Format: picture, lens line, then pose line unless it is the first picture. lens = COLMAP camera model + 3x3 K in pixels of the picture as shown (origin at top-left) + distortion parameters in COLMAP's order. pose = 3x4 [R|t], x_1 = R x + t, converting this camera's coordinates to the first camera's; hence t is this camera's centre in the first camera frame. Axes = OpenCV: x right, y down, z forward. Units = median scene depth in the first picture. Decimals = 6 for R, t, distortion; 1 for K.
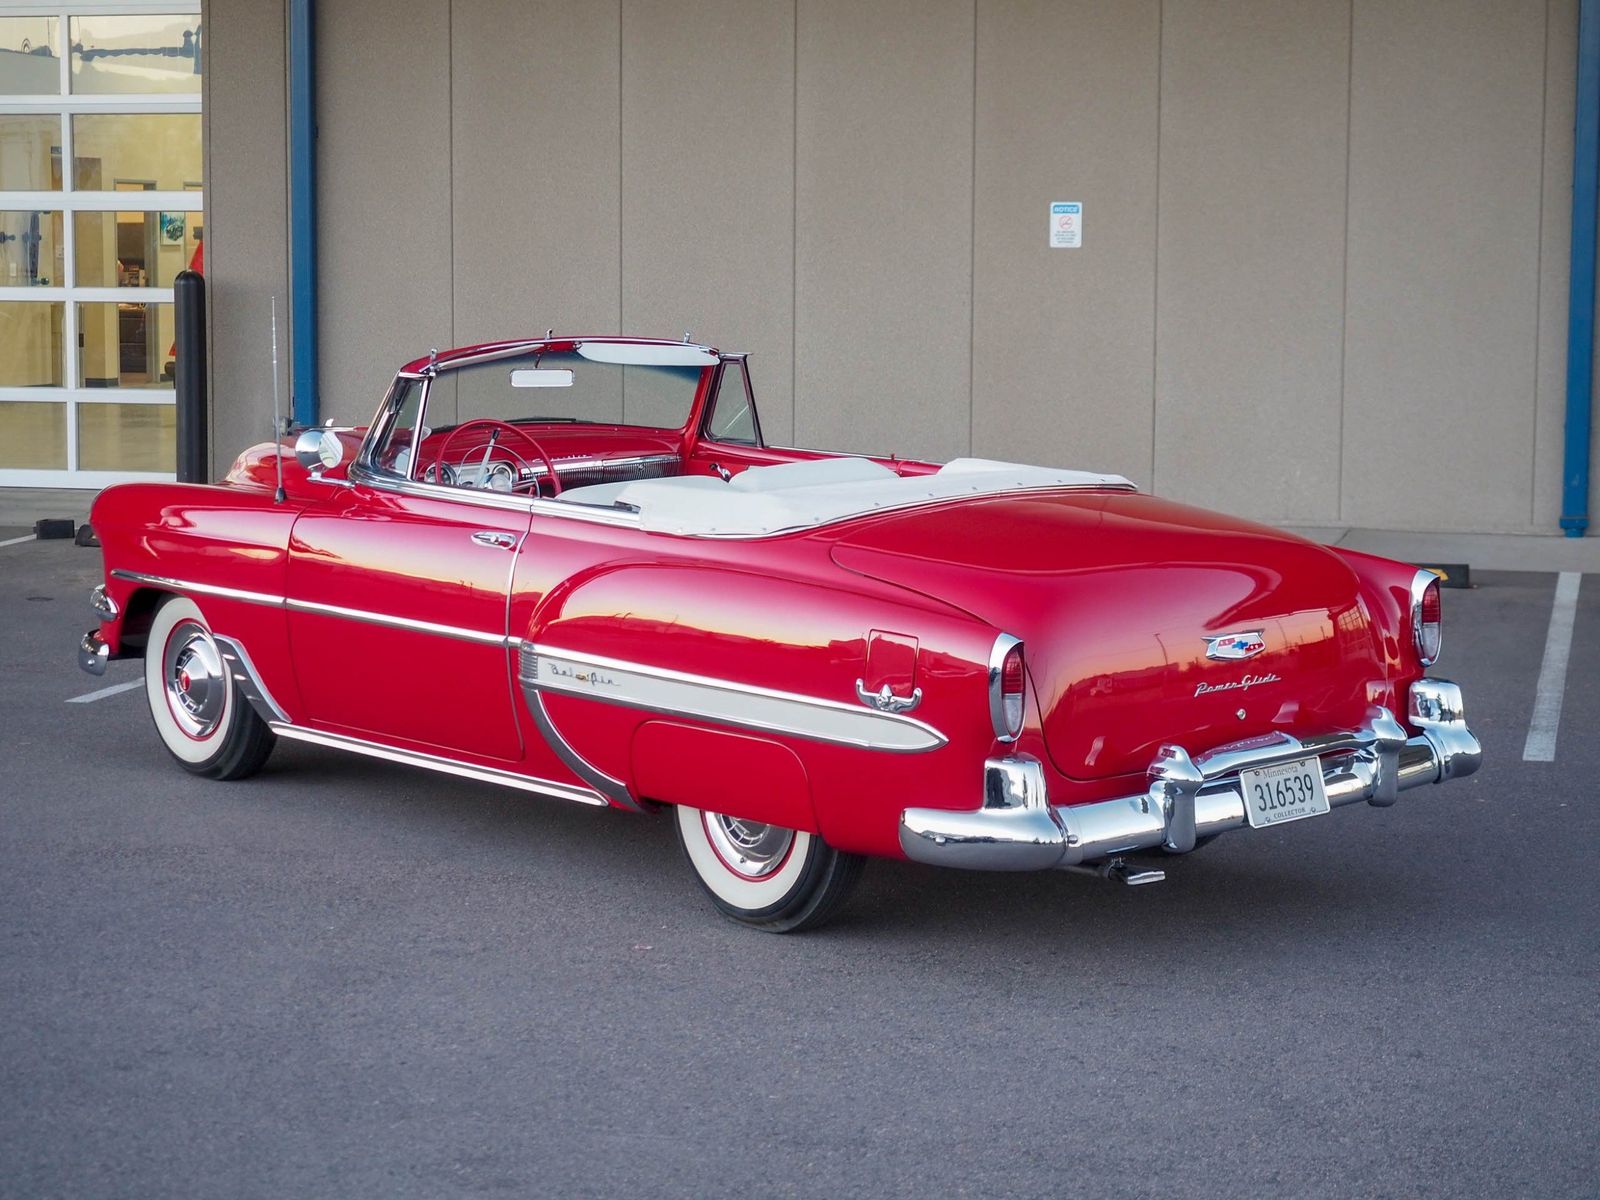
lens RADIAL K [[3267.9, 0, 797.3], [0, 3267.9, 595.5], [0, 0, 1]] dist [0.020345, 0.000000]
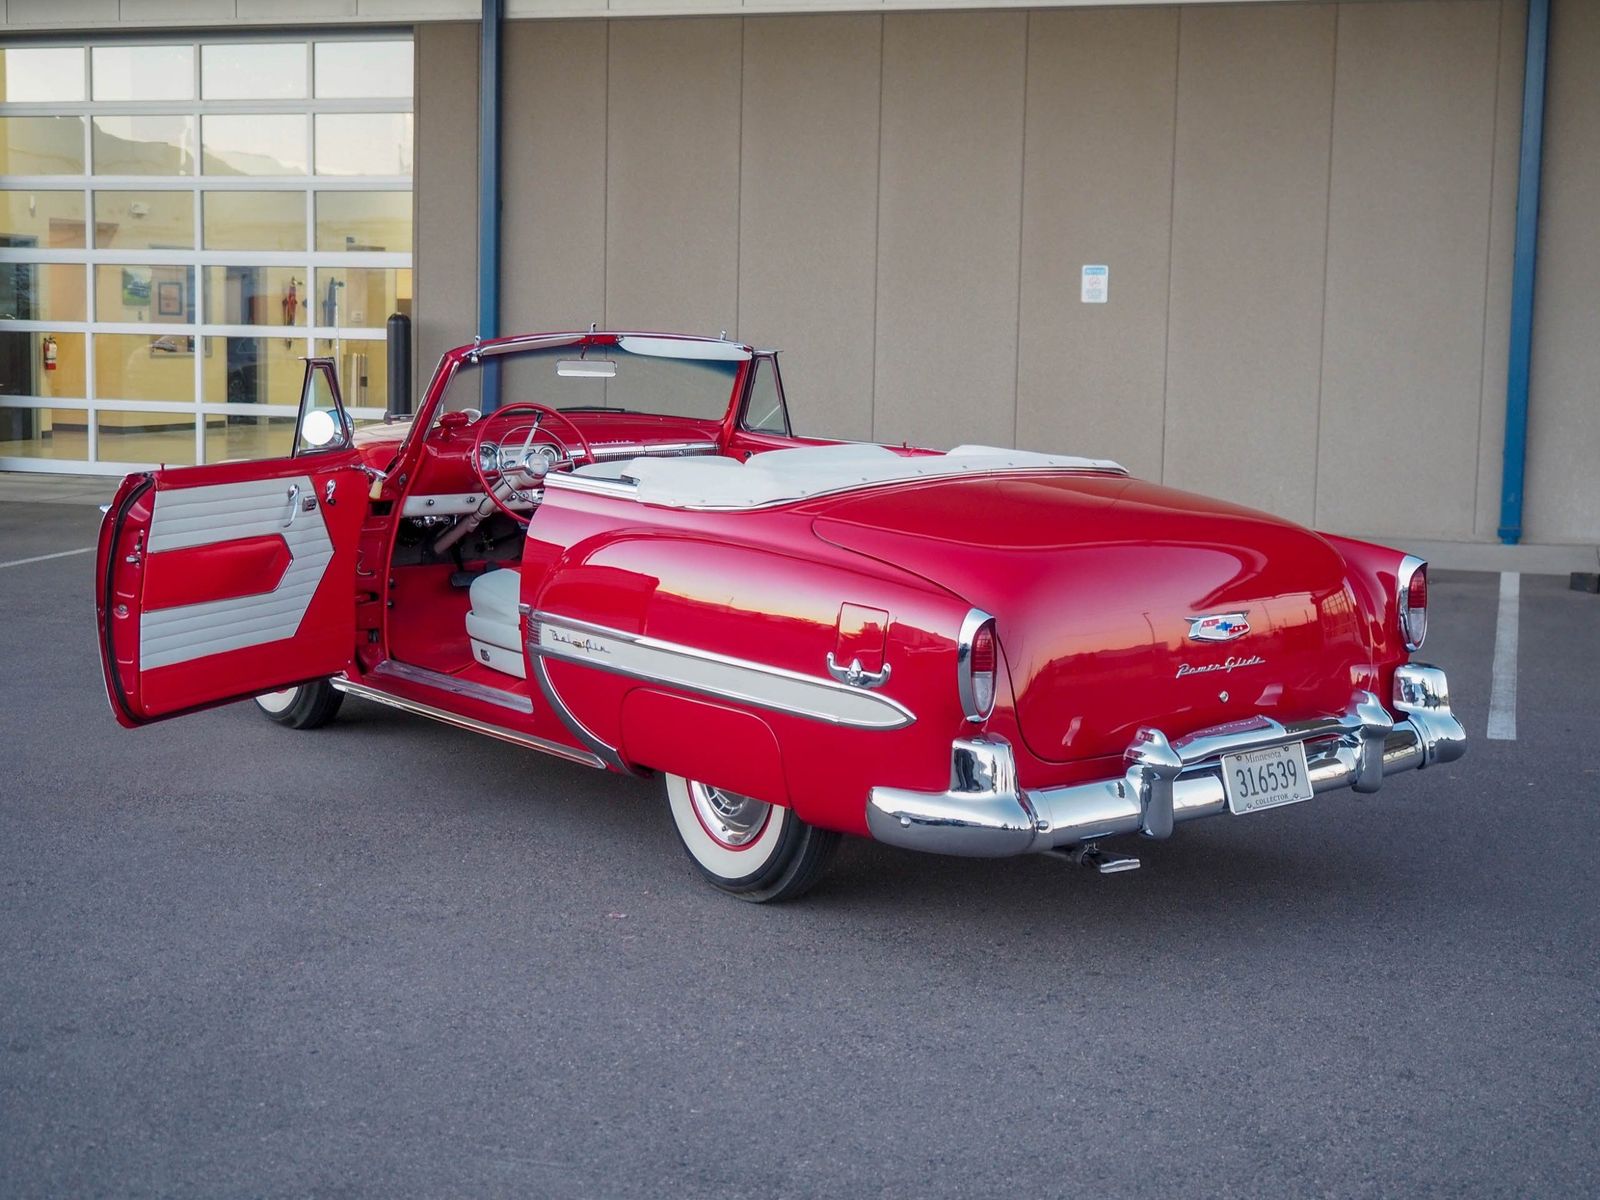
lens RADIAL K [[2420.0, 0, 767.5], [0, 2420.0, 574.0], [0, 0, 1]] dist [0.008623, 0.000000]
pose [[0.998259, 0.020269, -0.055388, 0.037397], [-0.020455, 0.999787, -0.002788, 0.004179], [0.055320, 0.003917, 0.998461, 0.259372]]
